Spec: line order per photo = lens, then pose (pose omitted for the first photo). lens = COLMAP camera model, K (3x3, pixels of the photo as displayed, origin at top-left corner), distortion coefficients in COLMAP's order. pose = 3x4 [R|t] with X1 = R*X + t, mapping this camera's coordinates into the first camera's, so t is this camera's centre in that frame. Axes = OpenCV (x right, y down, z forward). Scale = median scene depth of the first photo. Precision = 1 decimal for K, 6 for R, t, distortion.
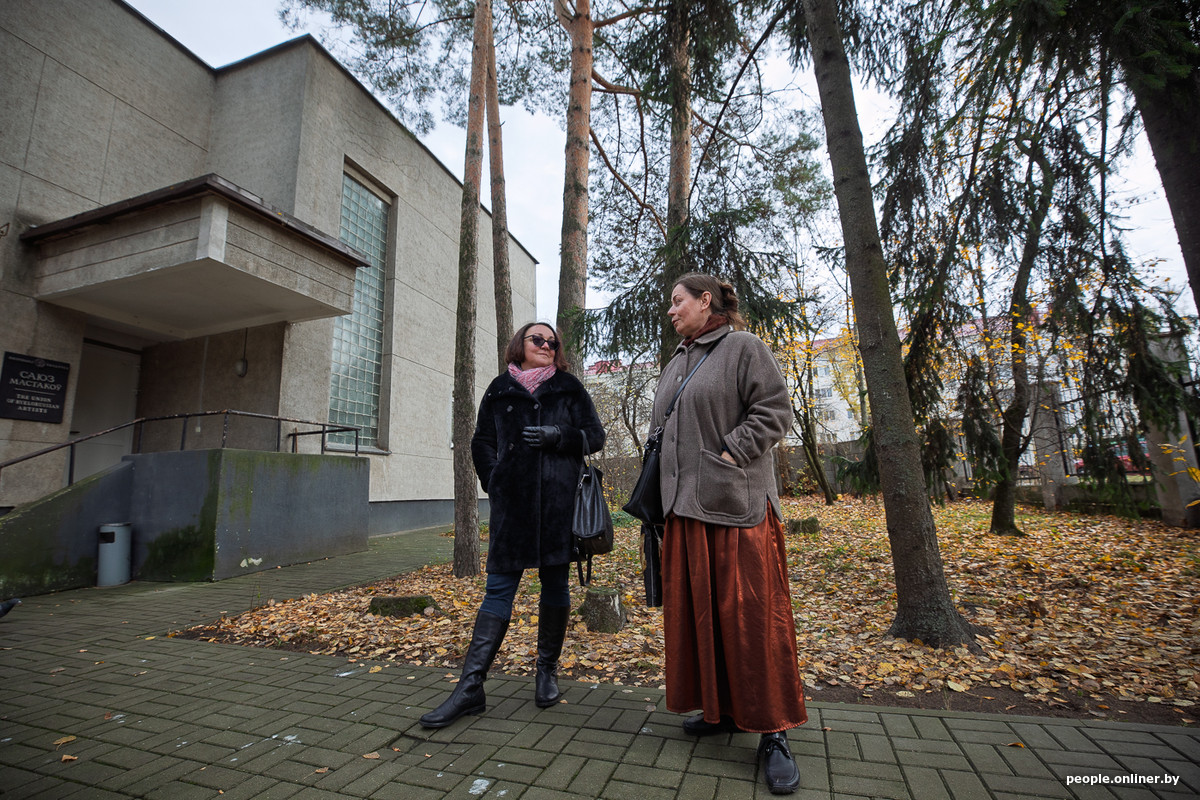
lens RADIAL K [[537.0, 0, 606.5], [0, 537.0, 396.5], [0, 0, 1]] dist [-0.037714, 0.006070]
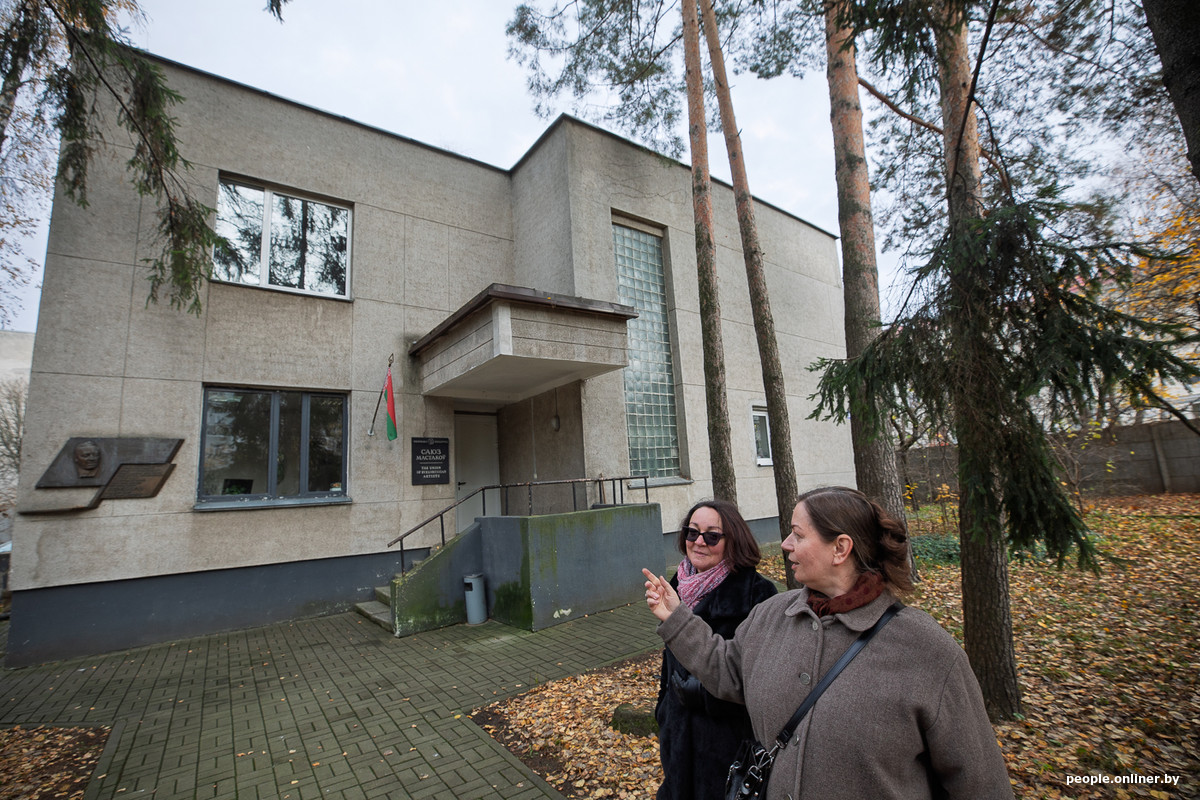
lens RADIAL K [[537.0, 0, 603.1], [0, 537.0, 399.0], [0, 0, 1]] dist [-0.037714, 0.006070]
pose [[0.809242, -0.110710, -0.576949, 0.085293], [0.137530, 0.990494, 0.002838, -0.097806], [0.571150, -0.081644, 0.816775, 0.095293]]
